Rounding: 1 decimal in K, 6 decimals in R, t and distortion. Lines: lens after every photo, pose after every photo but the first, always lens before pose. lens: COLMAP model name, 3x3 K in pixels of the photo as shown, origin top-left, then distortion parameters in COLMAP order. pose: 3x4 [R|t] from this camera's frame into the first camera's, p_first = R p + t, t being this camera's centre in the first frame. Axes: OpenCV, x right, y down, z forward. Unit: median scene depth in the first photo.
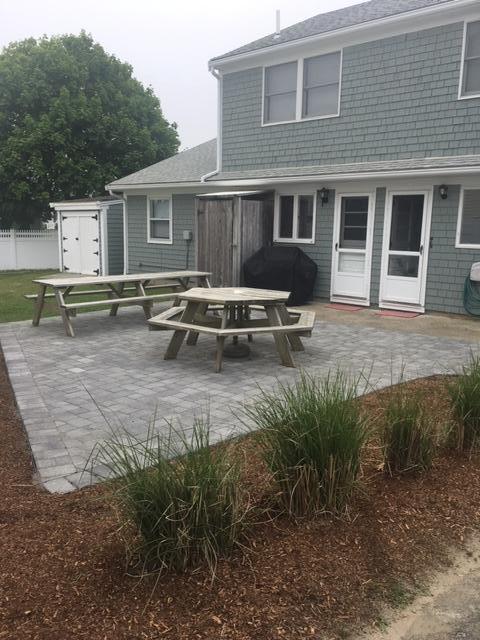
lens RADIAL K [[549.8, 0, 241.2], [0, 549.8, 323.1], [0, 0, 1]] dist [0.047419, -0.047338]
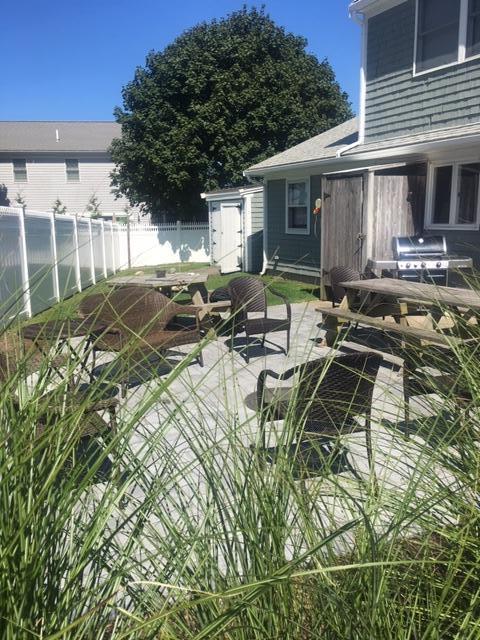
lens RADIAL K [[549.8, 0, 240.0], [0, 549.8, 321.4], [0, 0, 1]] dist [0.047419, -0.047338]
pose [[0.929632, 0.039076, -0.366412, 0.112985], [-0.032788, 0.999189, 0.023374, -0.032454], [0.367028, -0.009715, 0.930159, 0.210012]]
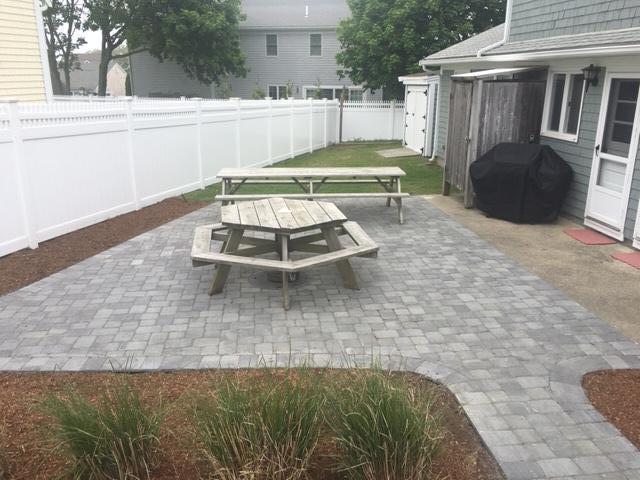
lens RADIAL K [[549.8, 0, 321.0], [0, 549.8, 236.0], [0, 0, 1]] dist [0.047419, -0.047338]
pose [[0.741127, 0.173148, -0.648653, 0.379549], [-0.106595, 0.984262, 0.140943, -0.089790], [0.662849, -0.035314, 0.747920, 0.223861]]
